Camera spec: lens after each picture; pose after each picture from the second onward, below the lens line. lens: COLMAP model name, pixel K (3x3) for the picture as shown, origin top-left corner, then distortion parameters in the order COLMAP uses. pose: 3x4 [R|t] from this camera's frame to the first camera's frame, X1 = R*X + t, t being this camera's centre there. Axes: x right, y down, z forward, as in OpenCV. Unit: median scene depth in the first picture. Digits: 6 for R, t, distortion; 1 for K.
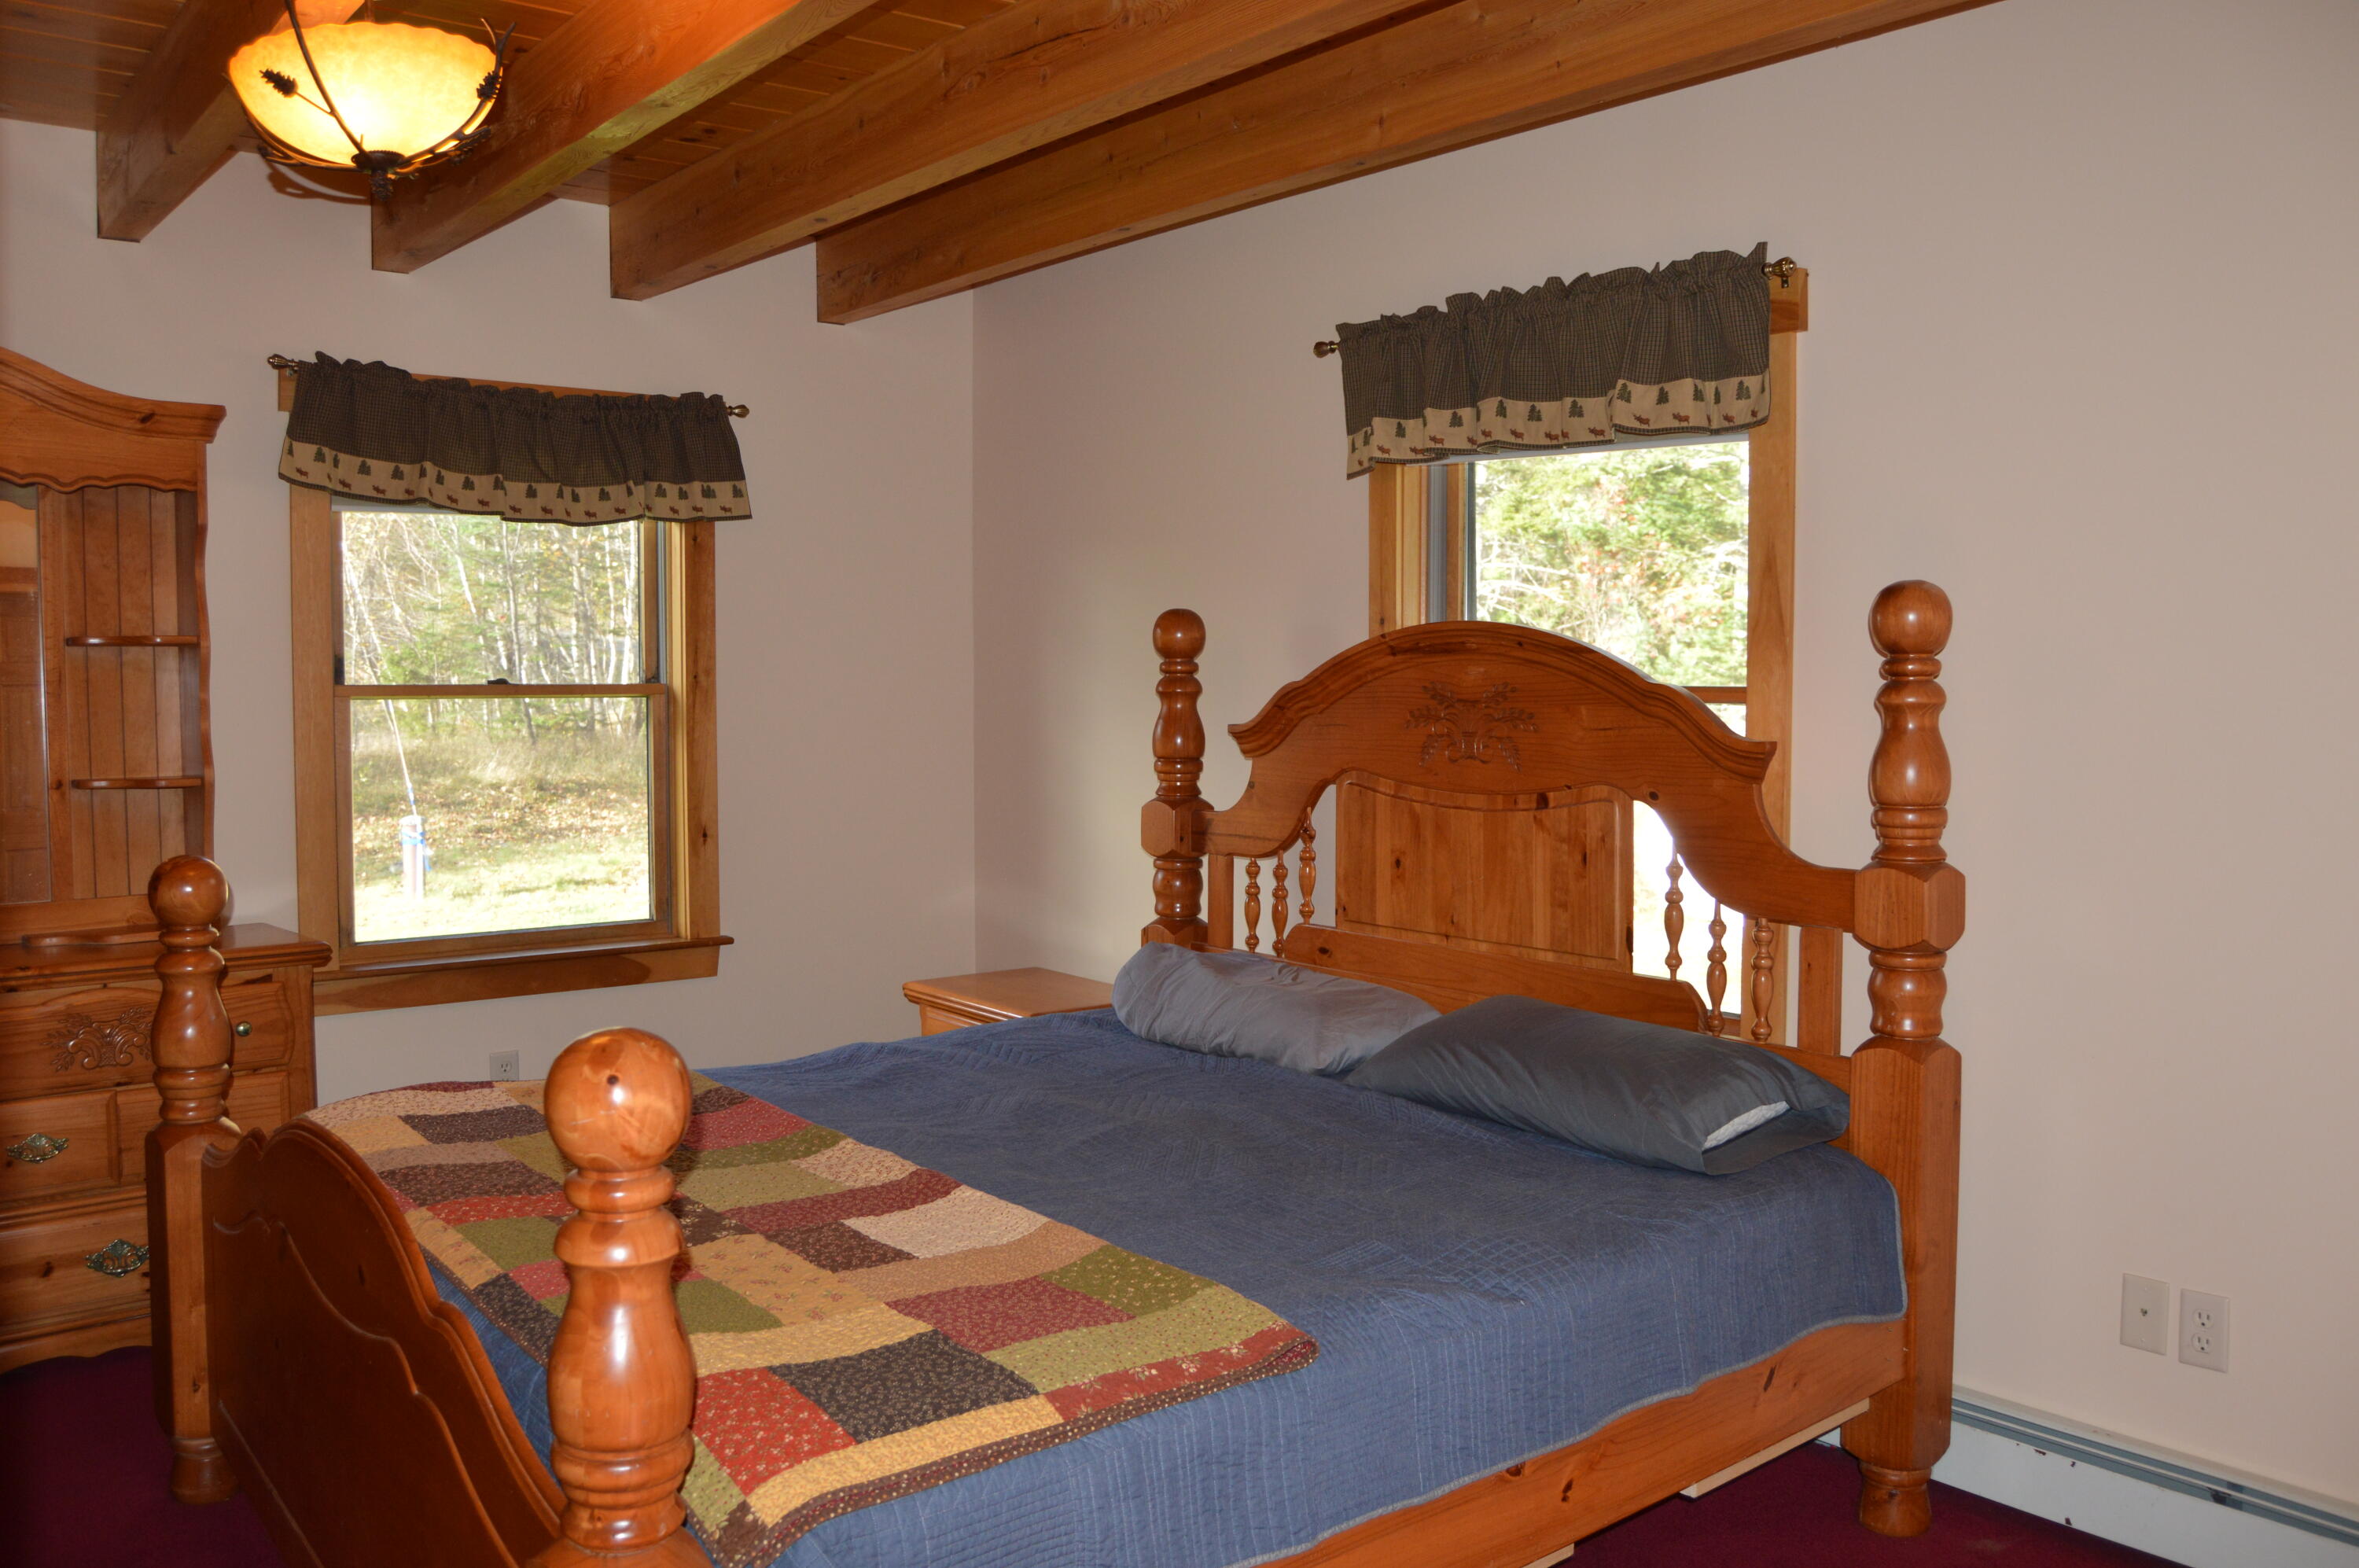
lens RADIAL K [[1867.9, 0, 1170.4], [0, 1867.9, 766.2], [0, 0, 1]] dist [-0.097282, 0.045494]
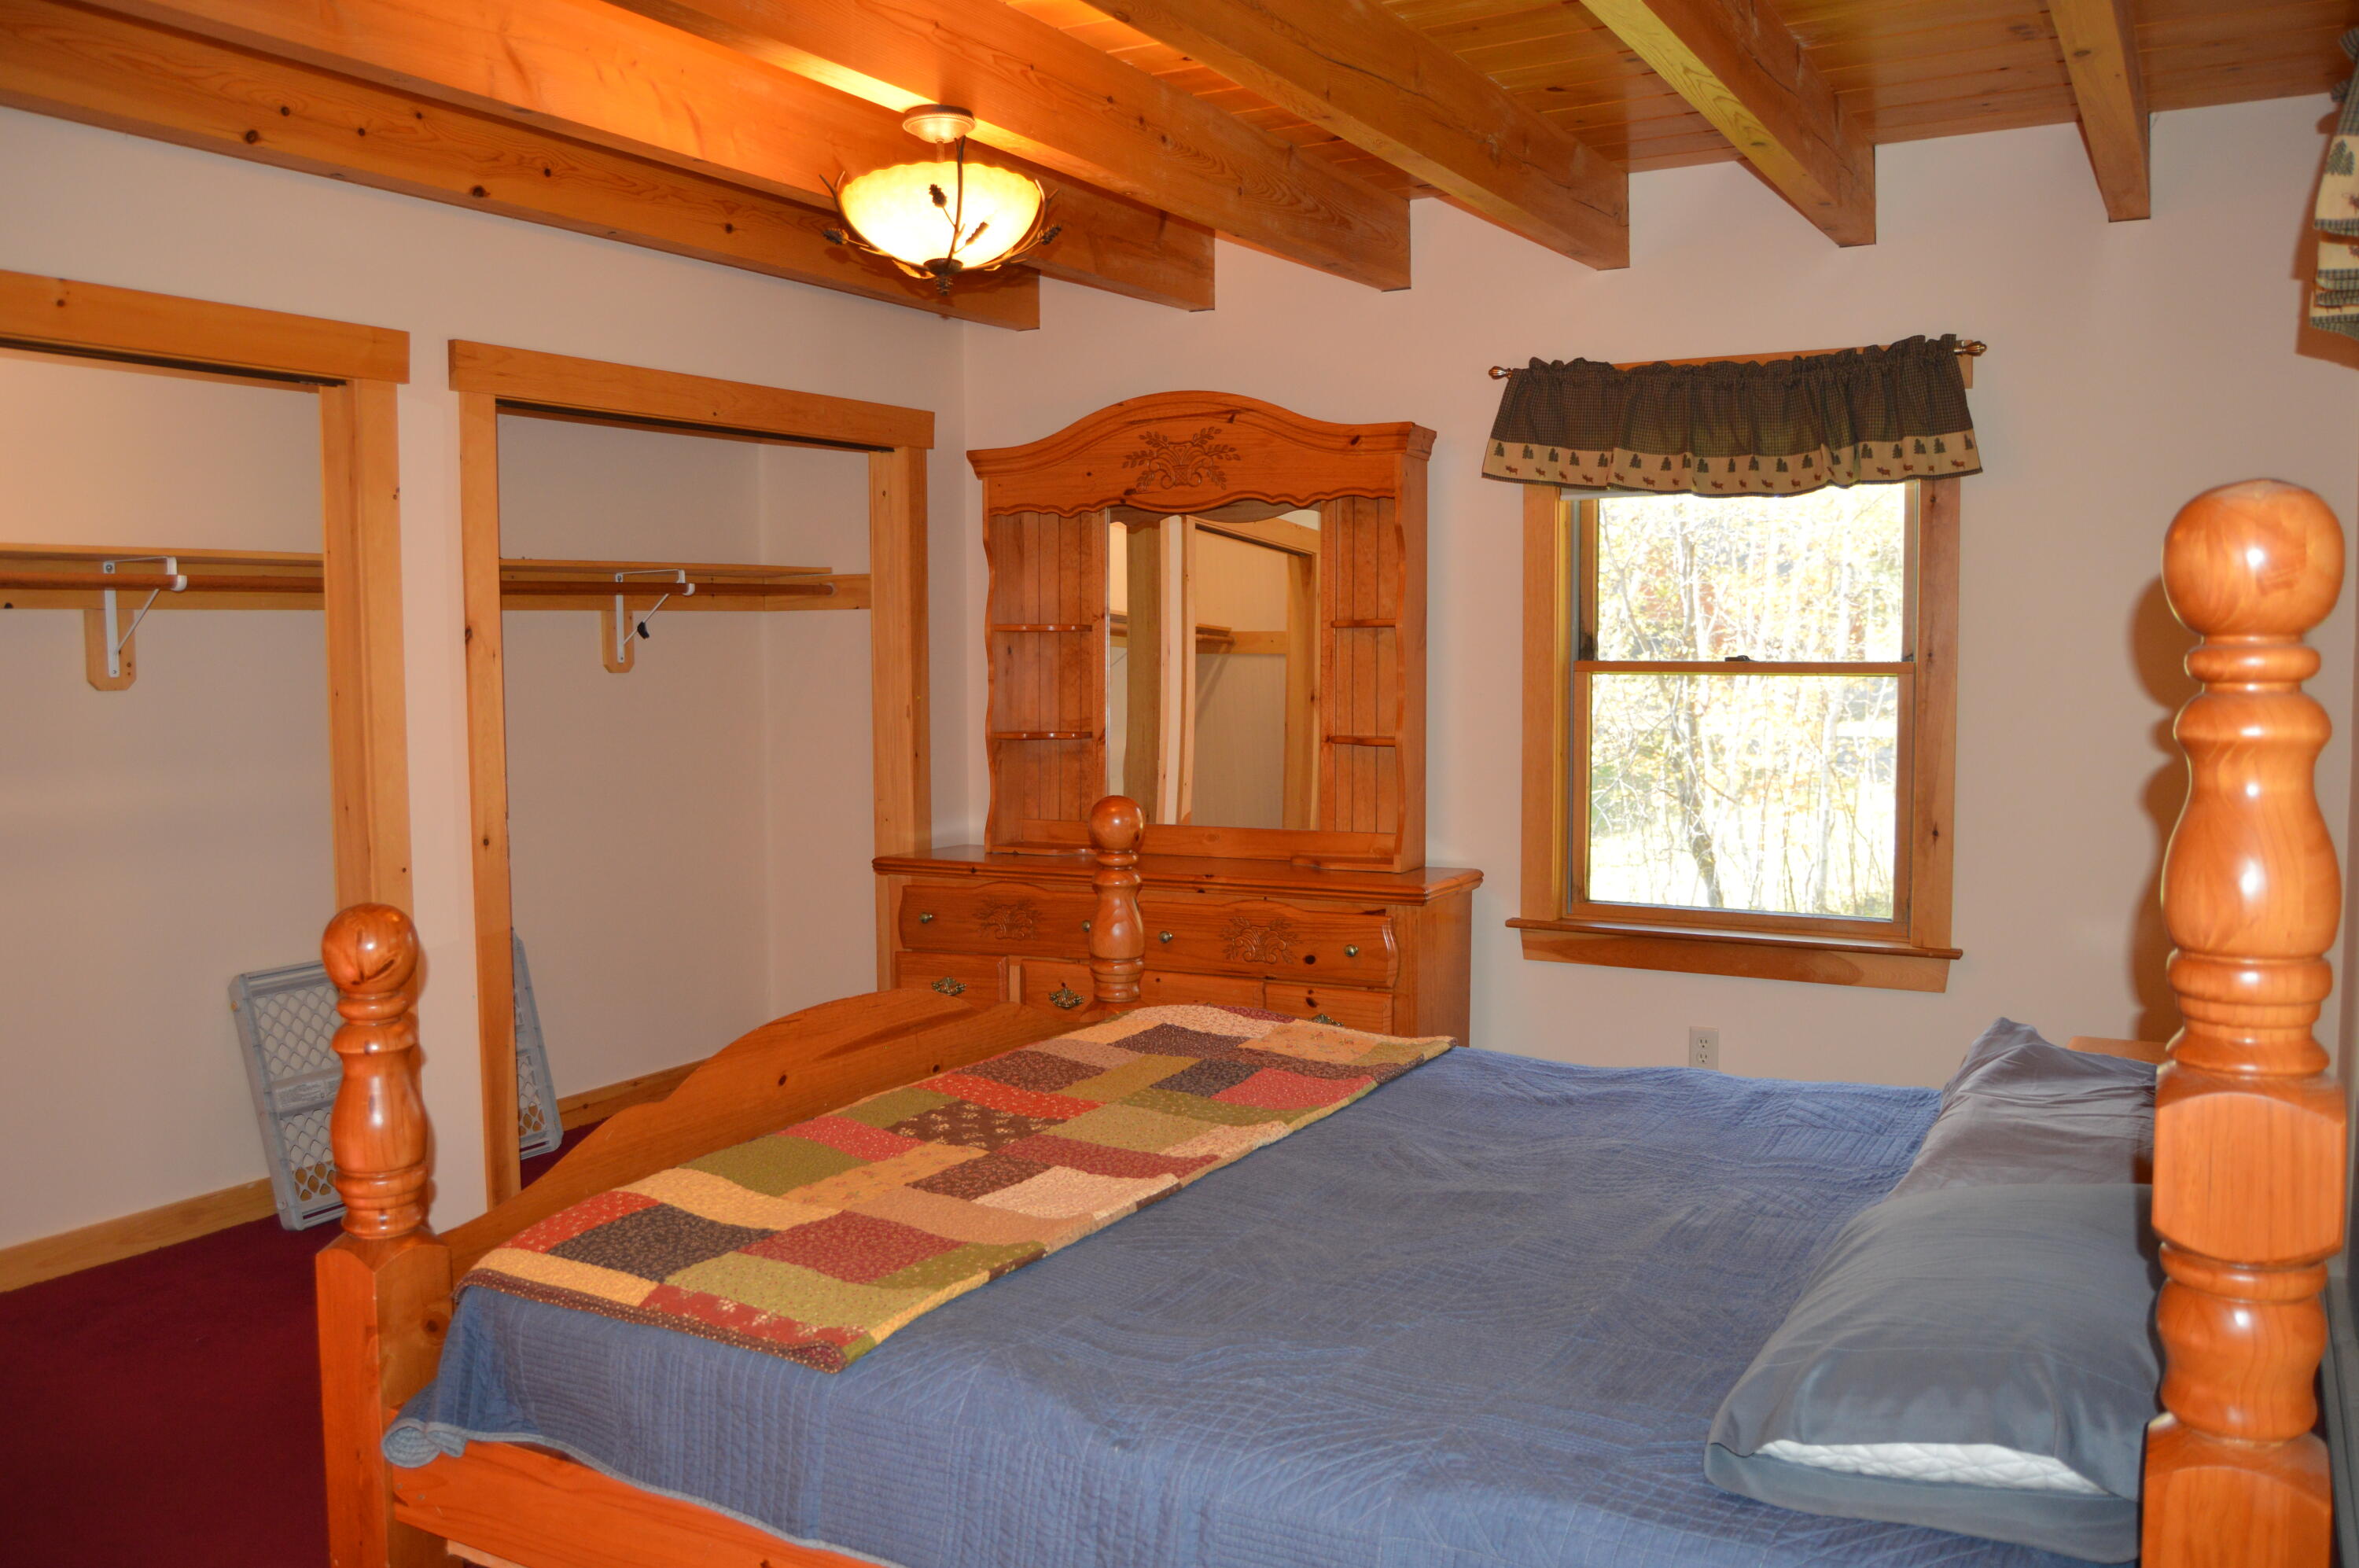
lens RADIAL K [[1867.9, 0, 1170.4], [0, 1867.9, 766.2], [0, 0, 1]] dist [-0.097282, 0.045494]
pose [[0.360056, 0.059990, -0.931000, 0.511111], [-0.040607, 0.997992, 0.048602, -0.026850], [0.932046, 0.020306, 0.361769, 0.398883]]
